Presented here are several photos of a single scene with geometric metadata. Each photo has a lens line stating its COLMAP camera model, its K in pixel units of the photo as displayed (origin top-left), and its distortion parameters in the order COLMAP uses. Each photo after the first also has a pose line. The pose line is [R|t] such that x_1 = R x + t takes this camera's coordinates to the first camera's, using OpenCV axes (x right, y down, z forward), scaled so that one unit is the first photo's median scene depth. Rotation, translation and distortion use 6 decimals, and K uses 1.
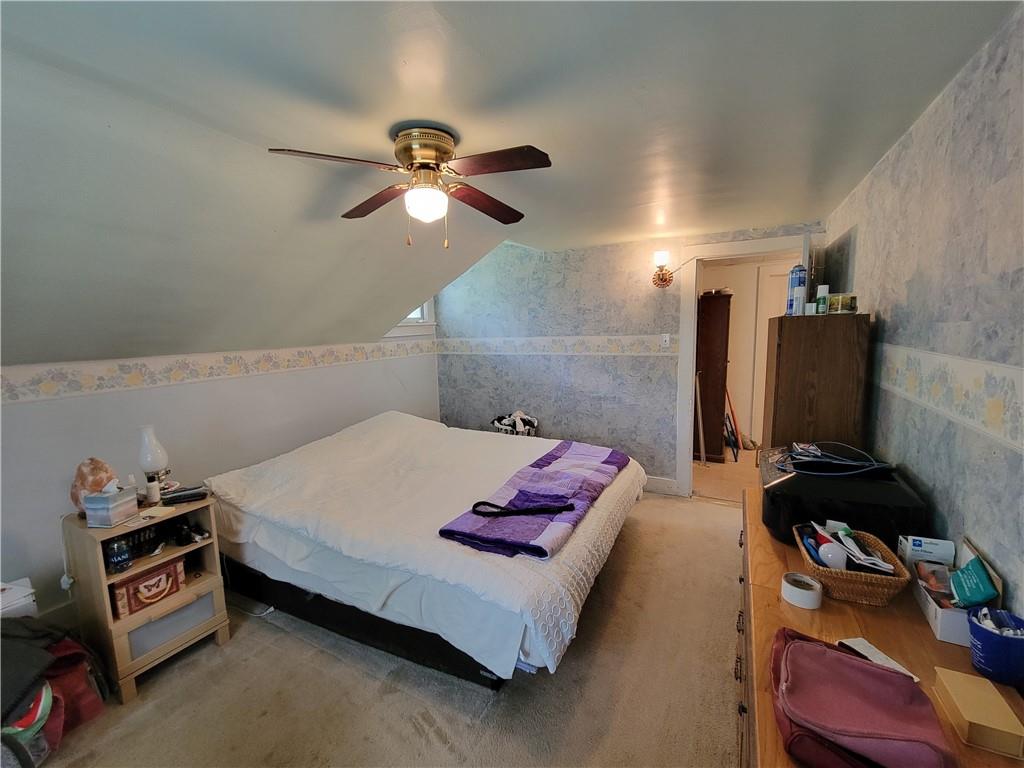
lens RADIAL K [[420.5, 0, 512.0], [0, 420.5, 384.0], [0, 0, 1]] dist [-0.001379, -0.000521]
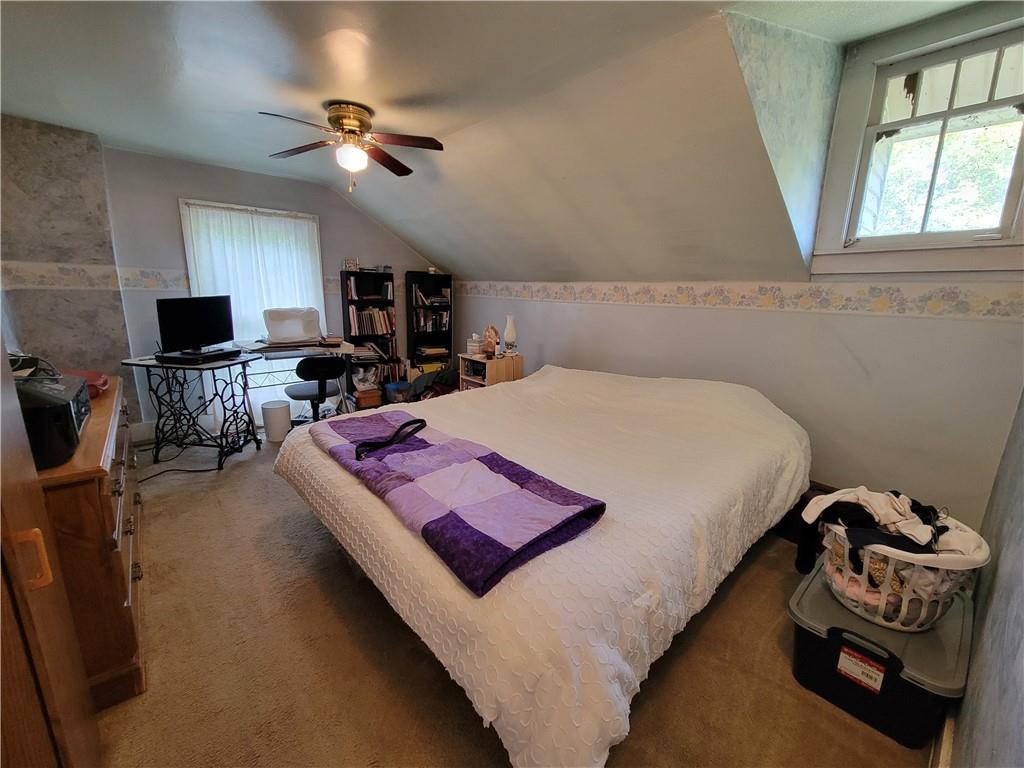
lens RADIAL K [[420.5, 0, 512.0], [0, 420.5, 384.0], [0, 0, 1]] dist [-0.001379, -0.000521]
pose [[-0.377833, 0.279936, -0.882541, 0.558123], [-0.084045, 0.938893, 0.333792, -0.165621], [0.922051, 0.200290, -0.331218, 1.076529]]
